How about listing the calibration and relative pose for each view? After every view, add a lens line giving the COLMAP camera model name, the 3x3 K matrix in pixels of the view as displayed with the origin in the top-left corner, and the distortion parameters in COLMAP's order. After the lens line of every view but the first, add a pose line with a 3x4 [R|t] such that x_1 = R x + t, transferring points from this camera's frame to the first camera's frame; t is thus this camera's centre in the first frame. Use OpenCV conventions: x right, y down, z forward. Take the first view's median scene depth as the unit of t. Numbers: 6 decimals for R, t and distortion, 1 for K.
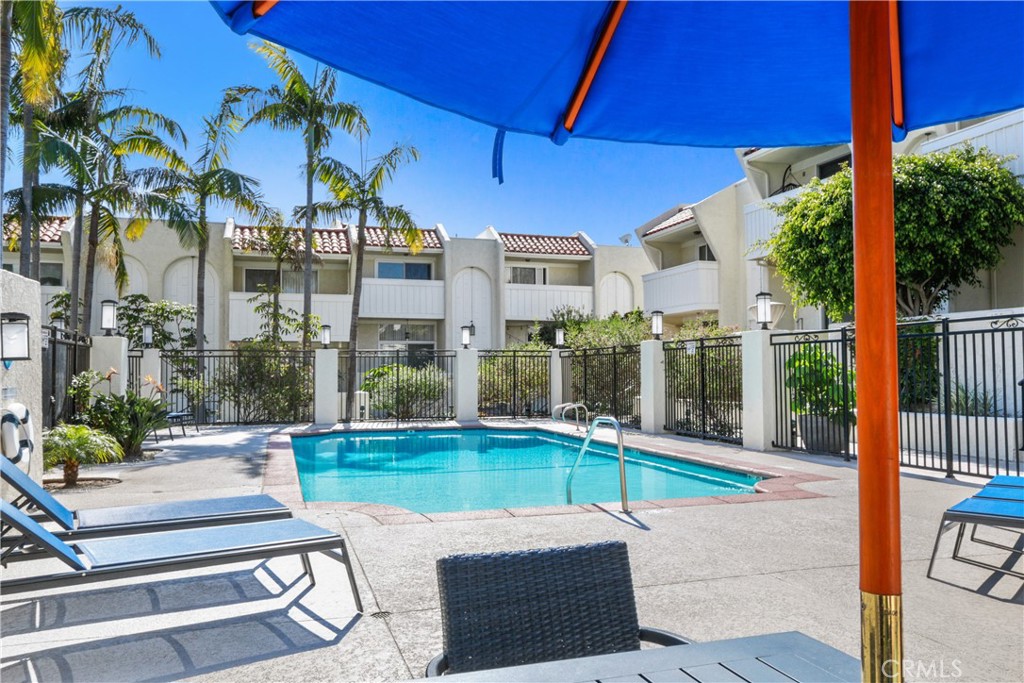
lens RADIAL K [[770.3, 0, 512.0], [0, 770.3, 341.5], [0, 0, 1]] dist [-0.004207, -0.000946]
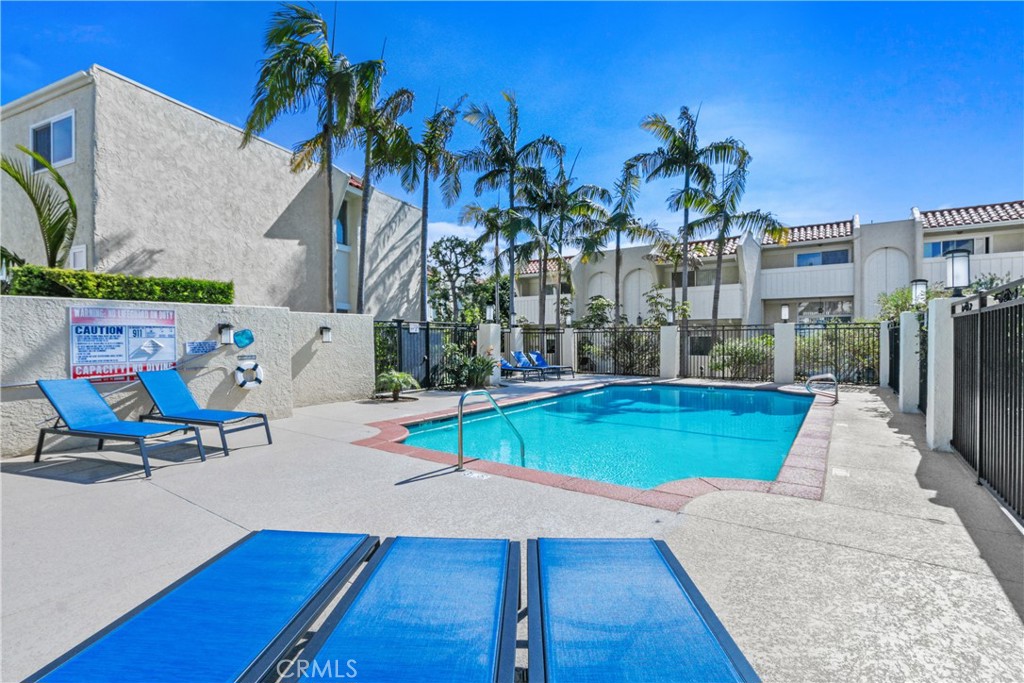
lens RADIAL K [[477.0, 0, 512.0], [0, 477.0, 341.5], [0, 0, 1]] dist [-0.019314, 0.000214]
pose [[0.597418, 0.006958, -0.801900, 0.179363], [0.034078, 0.998839, 0.034055, -0.000844], [0.801206, -0.047672, 0.596487, 0.142337]]
